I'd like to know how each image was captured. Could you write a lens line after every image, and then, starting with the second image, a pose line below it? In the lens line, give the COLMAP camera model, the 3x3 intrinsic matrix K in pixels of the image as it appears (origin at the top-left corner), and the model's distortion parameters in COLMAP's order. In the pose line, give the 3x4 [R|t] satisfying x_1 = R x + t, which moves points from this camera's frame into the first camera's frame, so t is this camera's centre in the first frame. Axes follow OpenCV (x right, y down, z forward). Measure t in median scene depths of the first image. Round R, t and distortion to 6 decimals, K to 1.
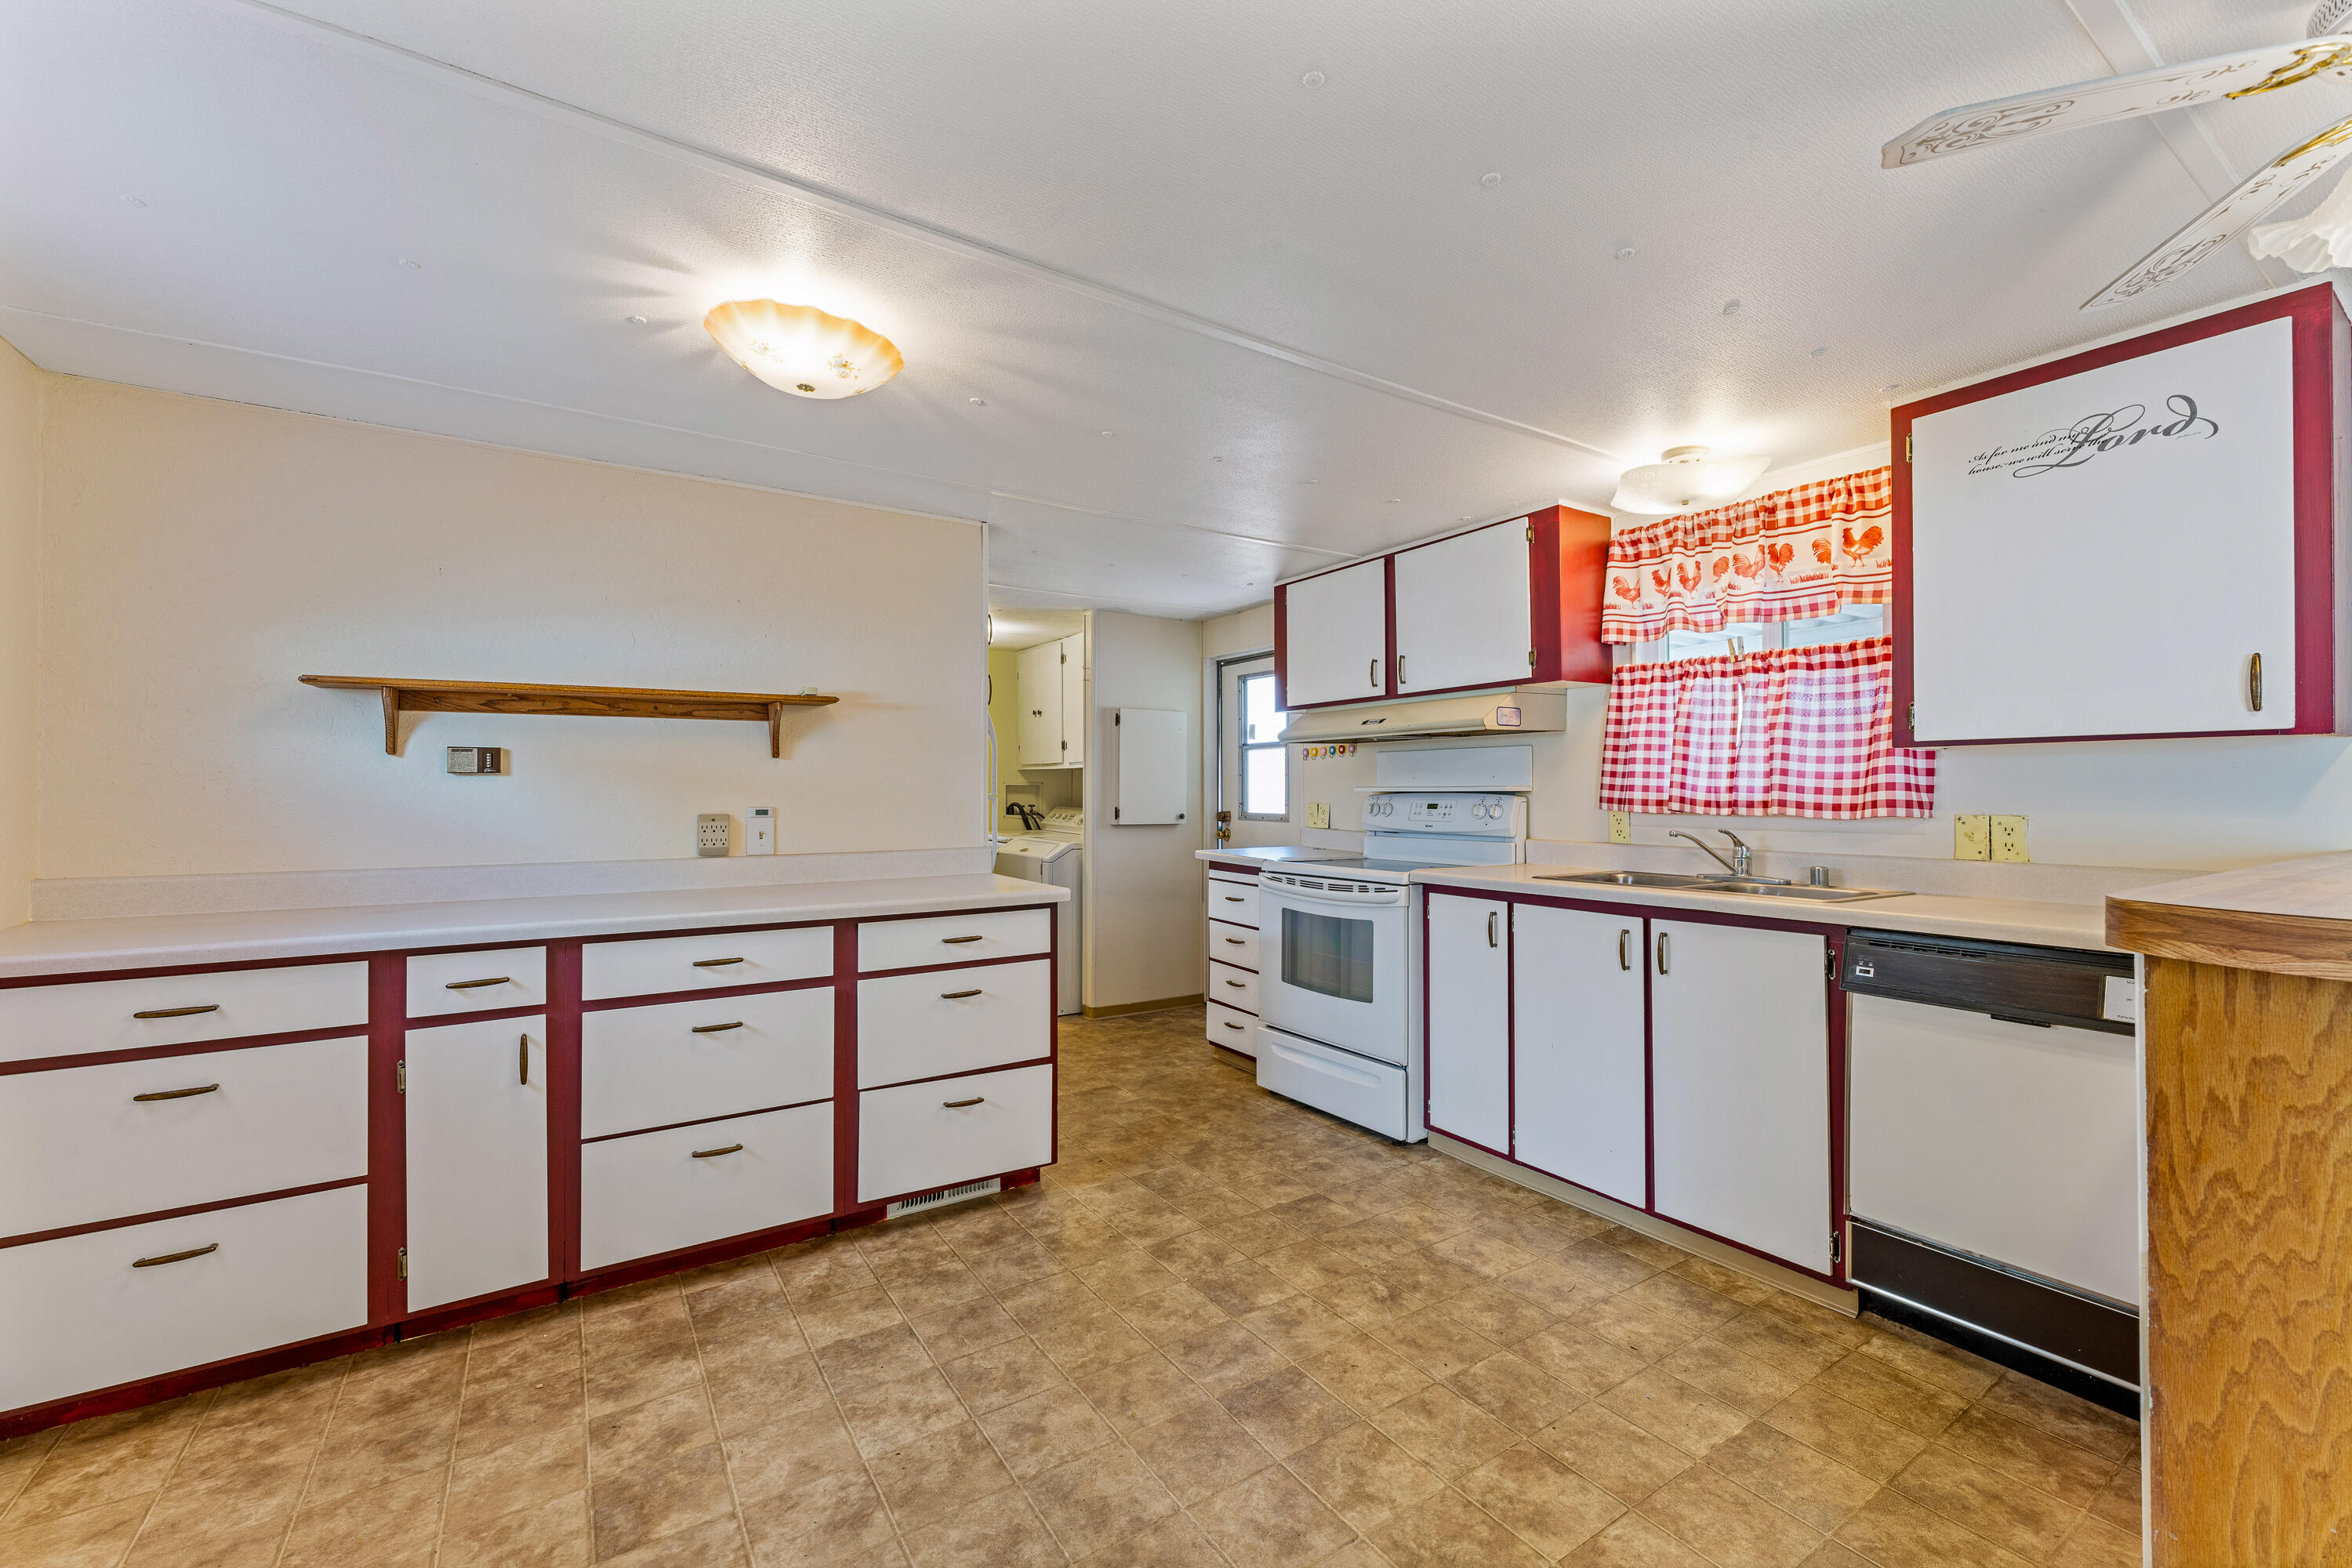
lens RADIAL K [[954.6, 0, 1172.3], [0, 954.6, 782.1], [0, 0, 1]] dist [-0.001258, -0.000161]
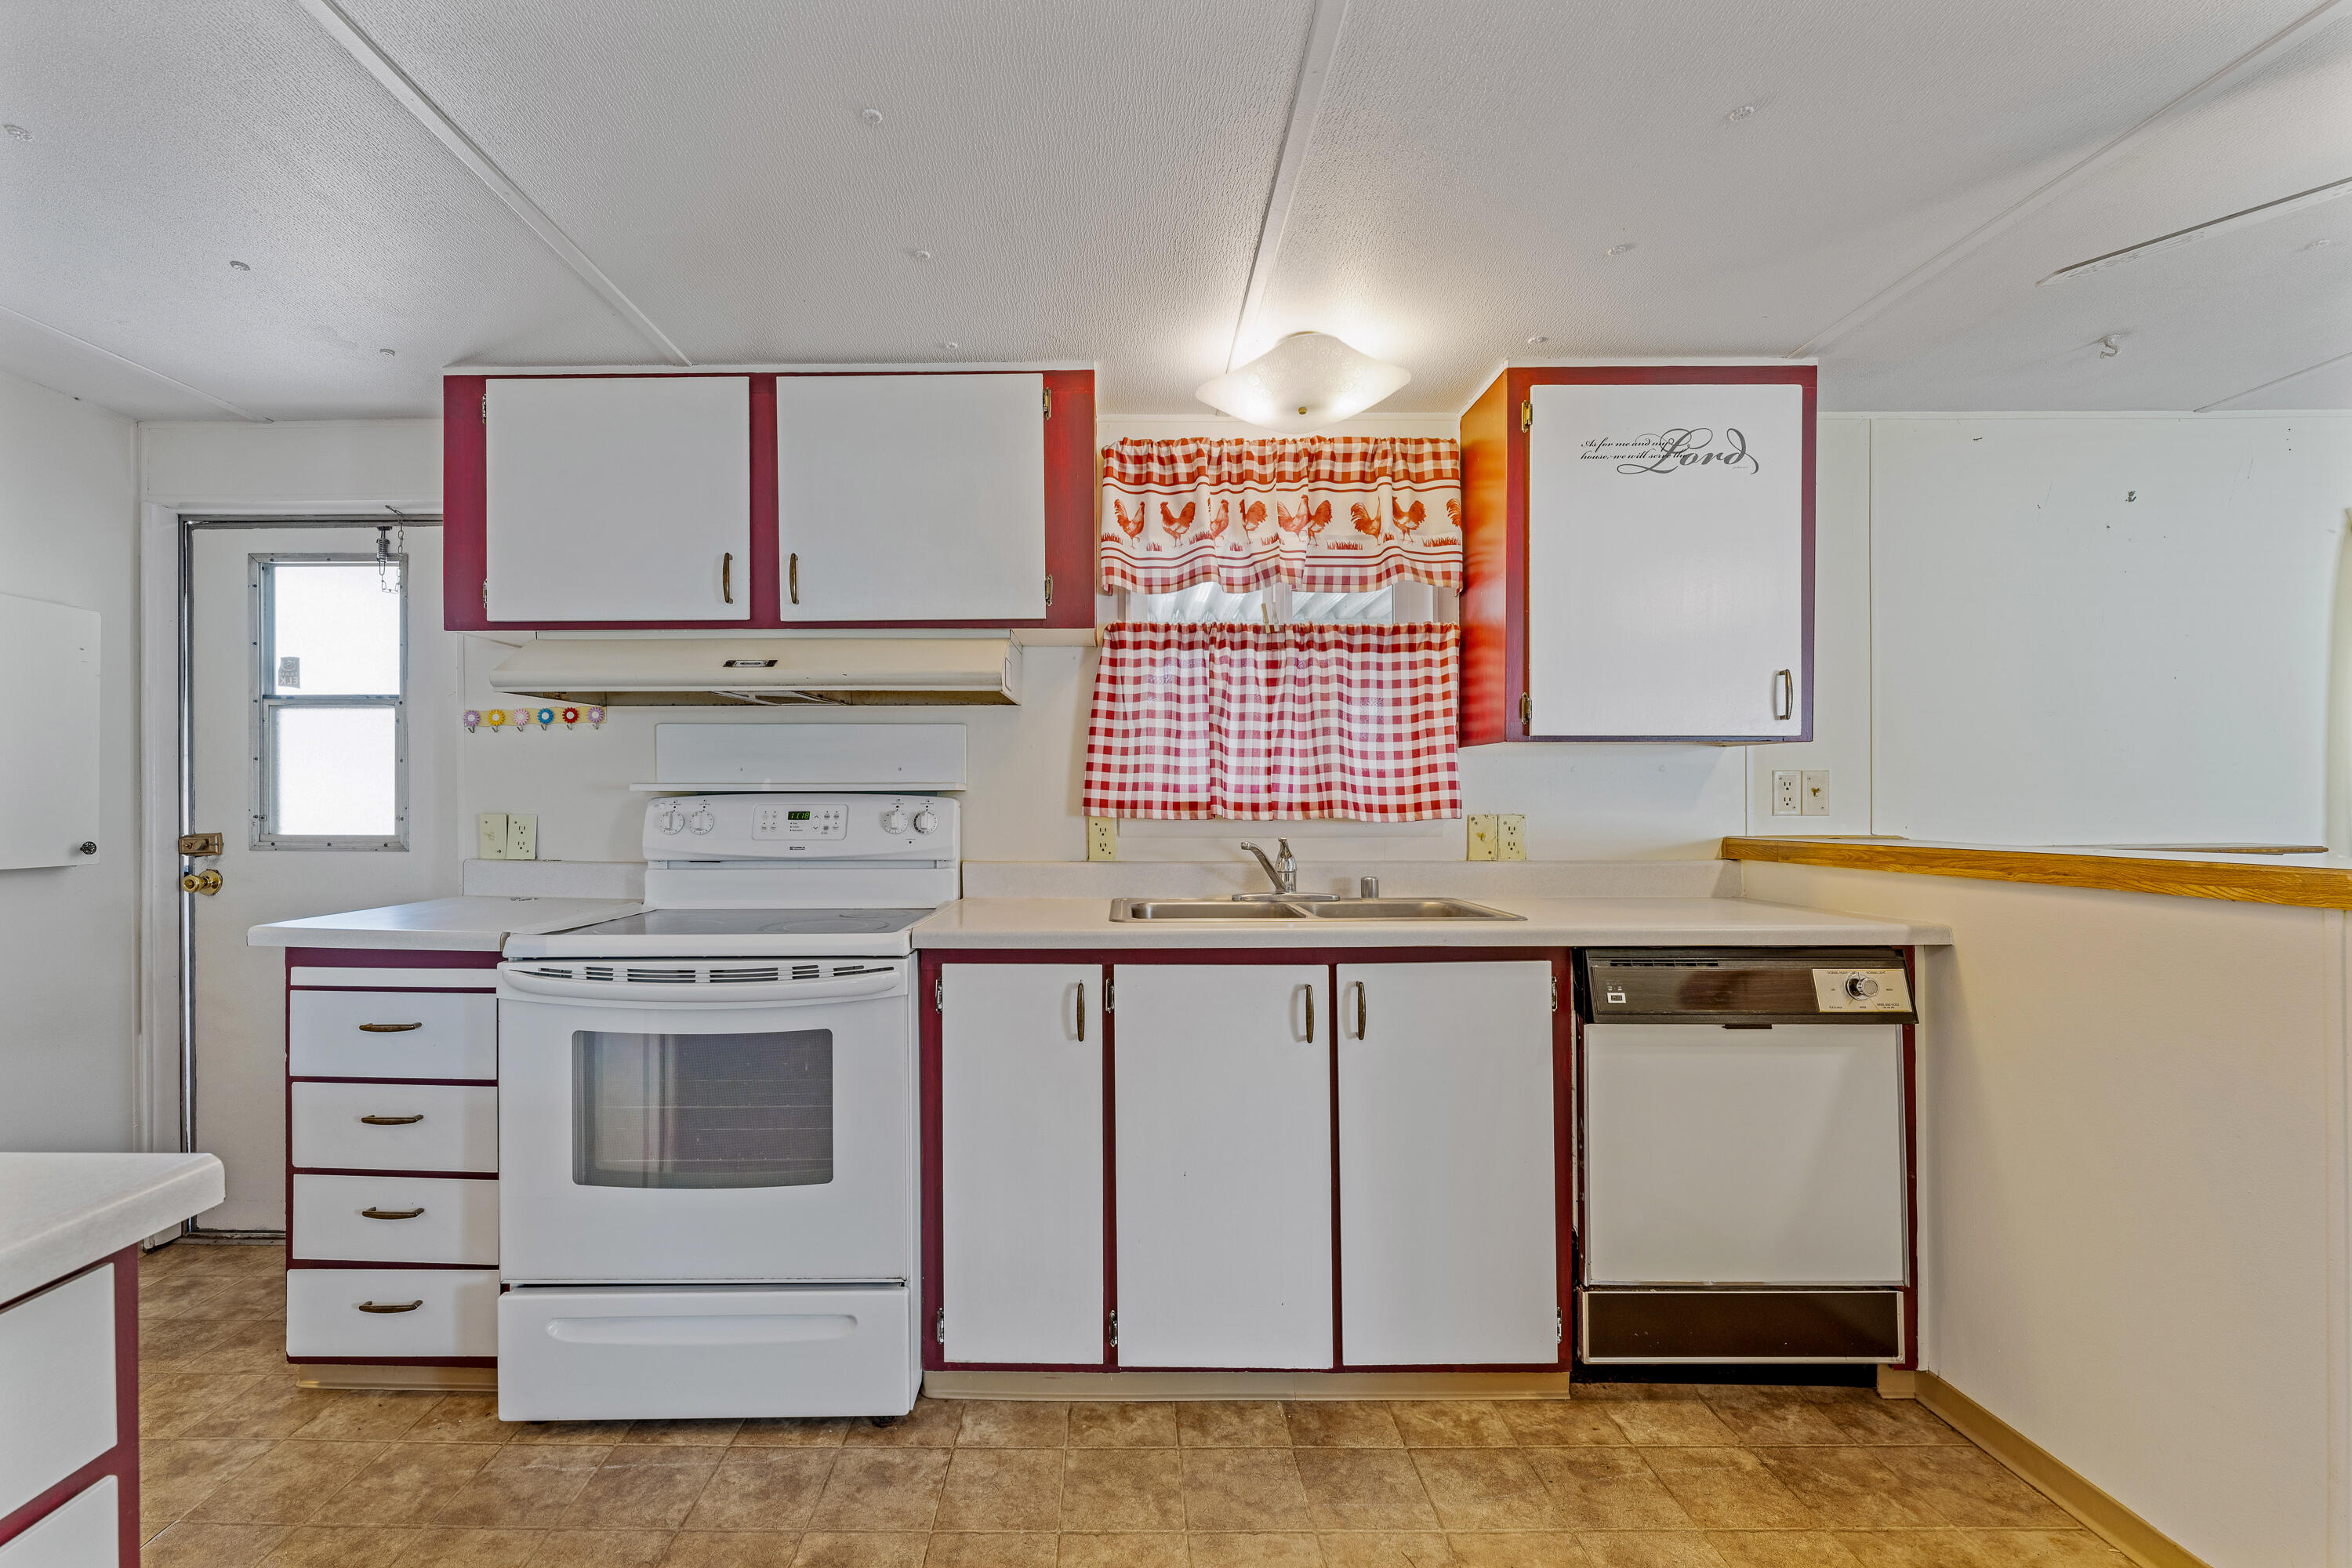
lens RADIAL K [[995.3, 0, 1143.3], [0, 995.3, 798.7], [0, 0, 1]] dist [-0.007647, 0.000869]
pose [[0.551045, -0.000730, 0.834475, -0.184650], [-0.007315, 0.999957, 0.005705, 0.012464], [-0.834443, -0.009248, 0.551016, 0.627196]]
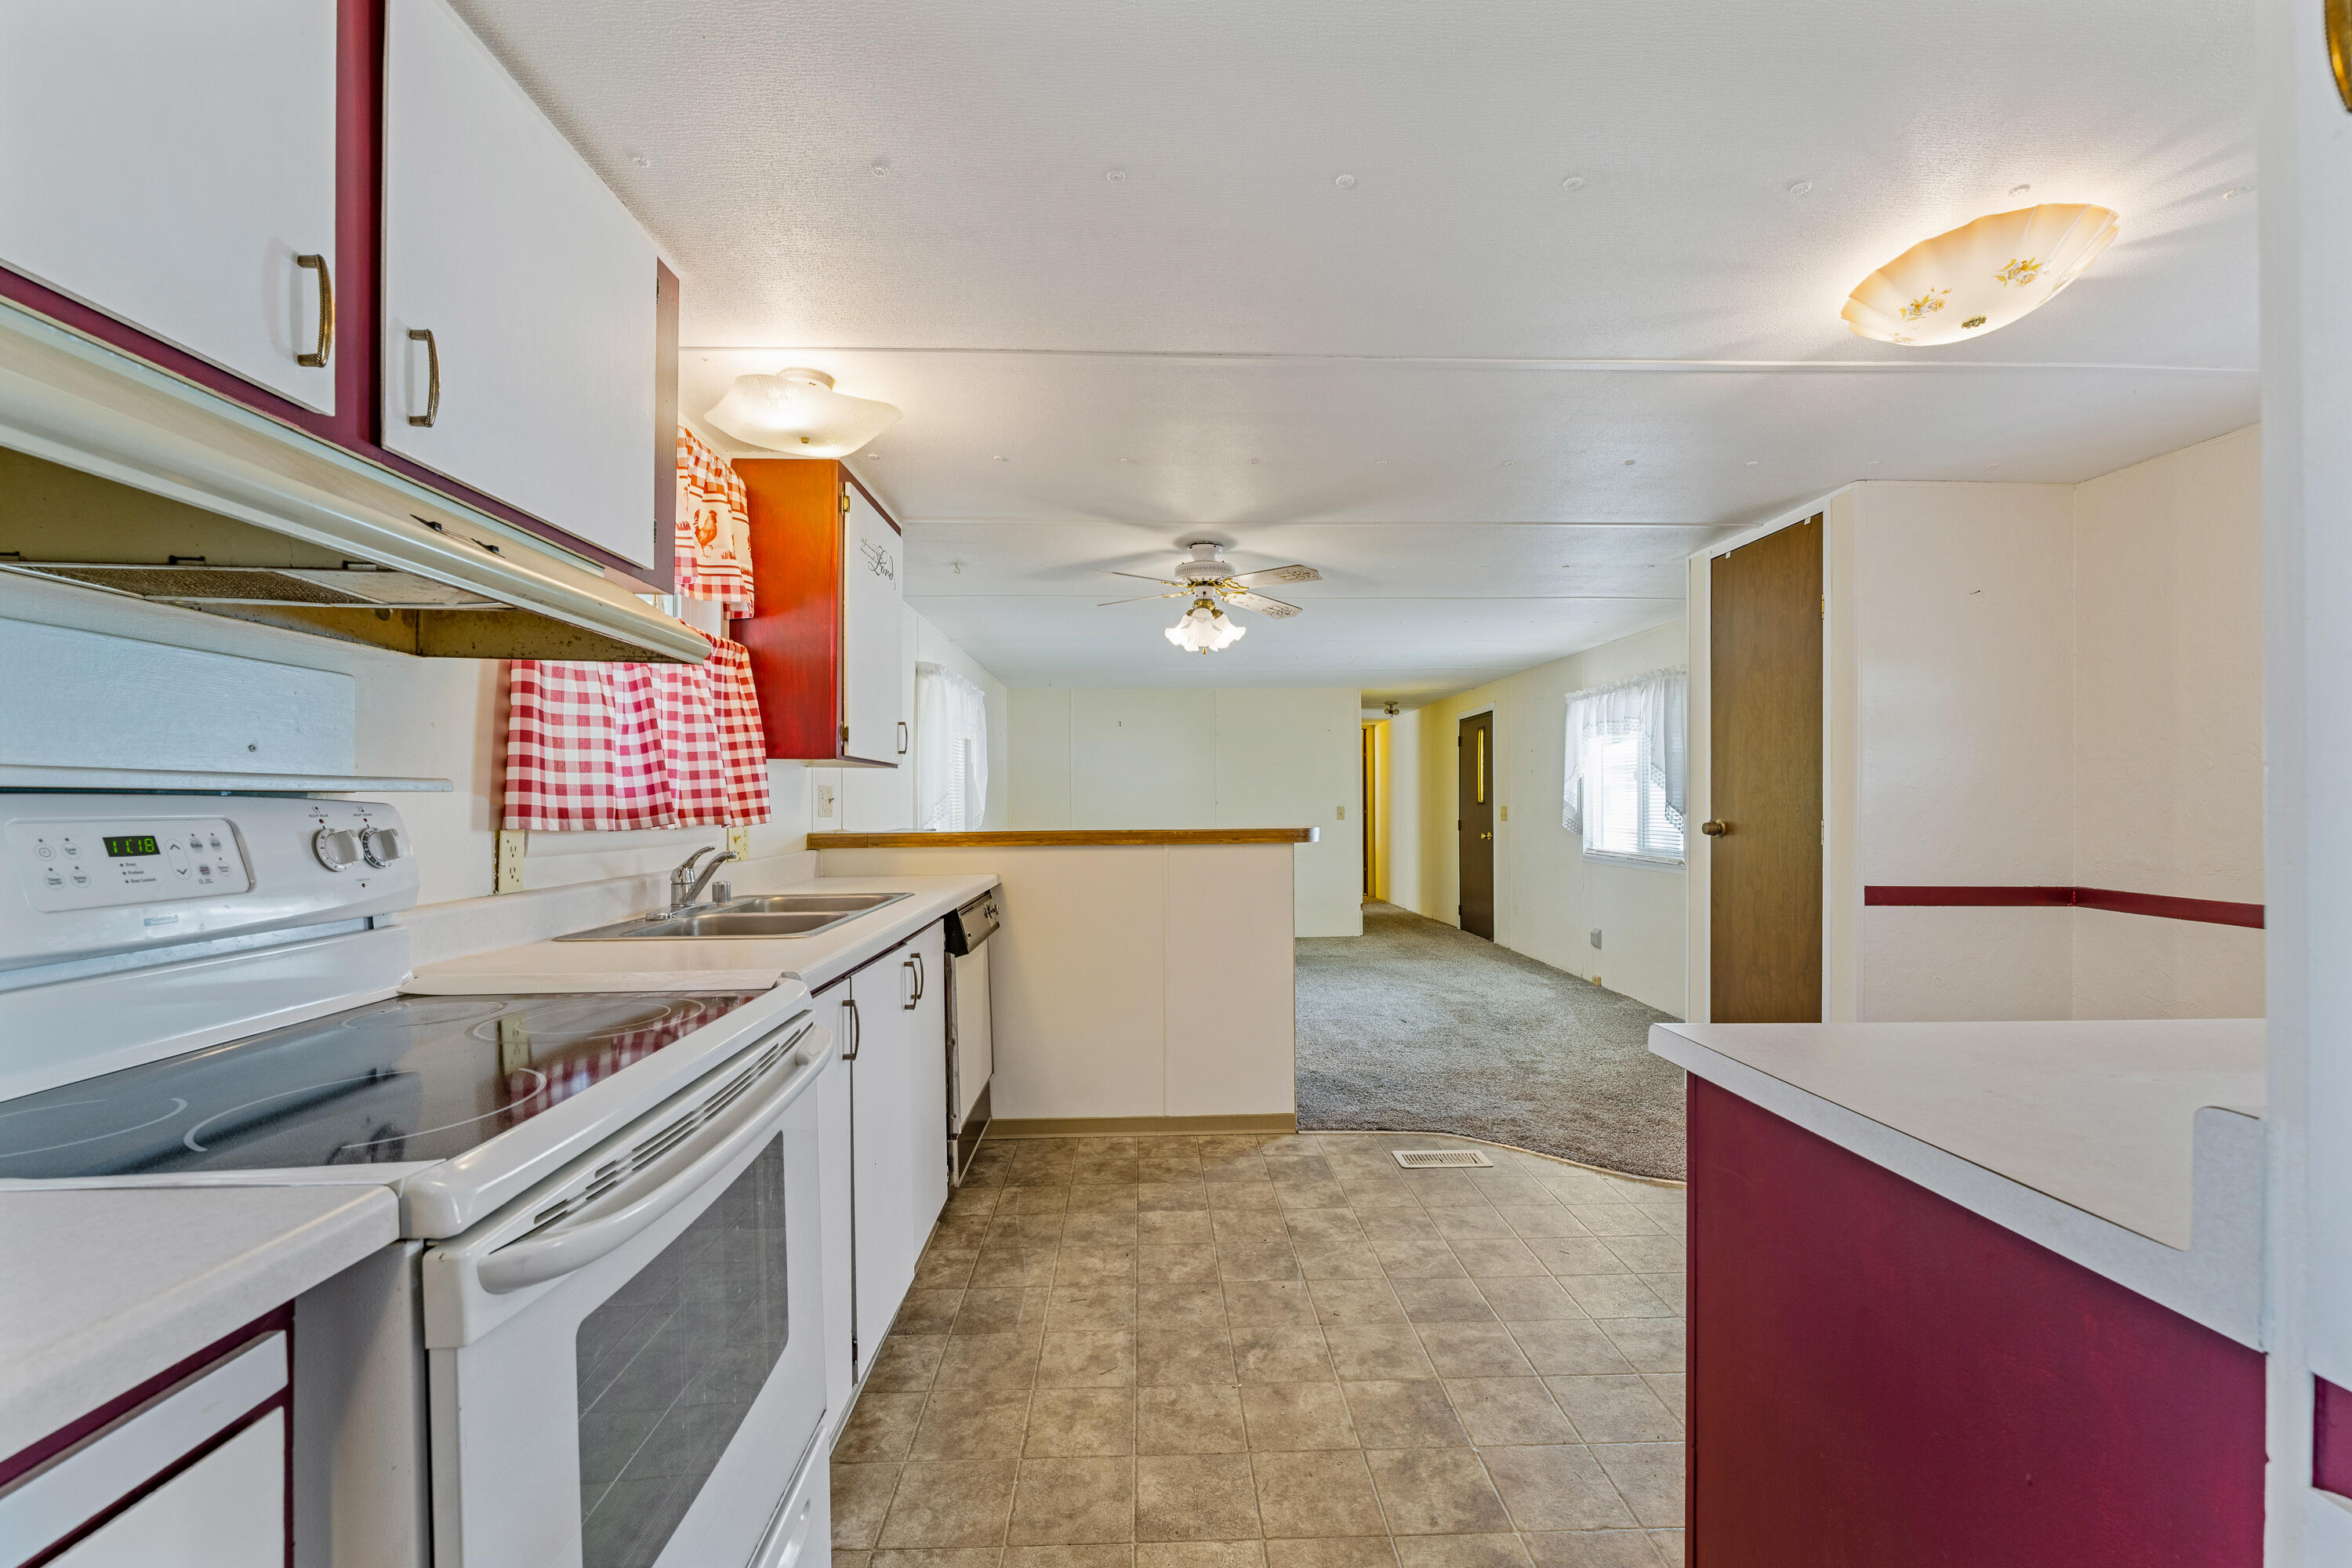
lens RADIAL K [[954.6, 0, 1177.9], [0, 954.6, 789.0], [0, 0, 1]] dist [-0.001258, -0.000161]
pose [[-0.857766, 0.008210, 0.513975, -0.144620], [-0.004975, 0.999693, -0.024271, 0.019610], [-0.514016, -0.023376, -0.857462, 1.439494]]
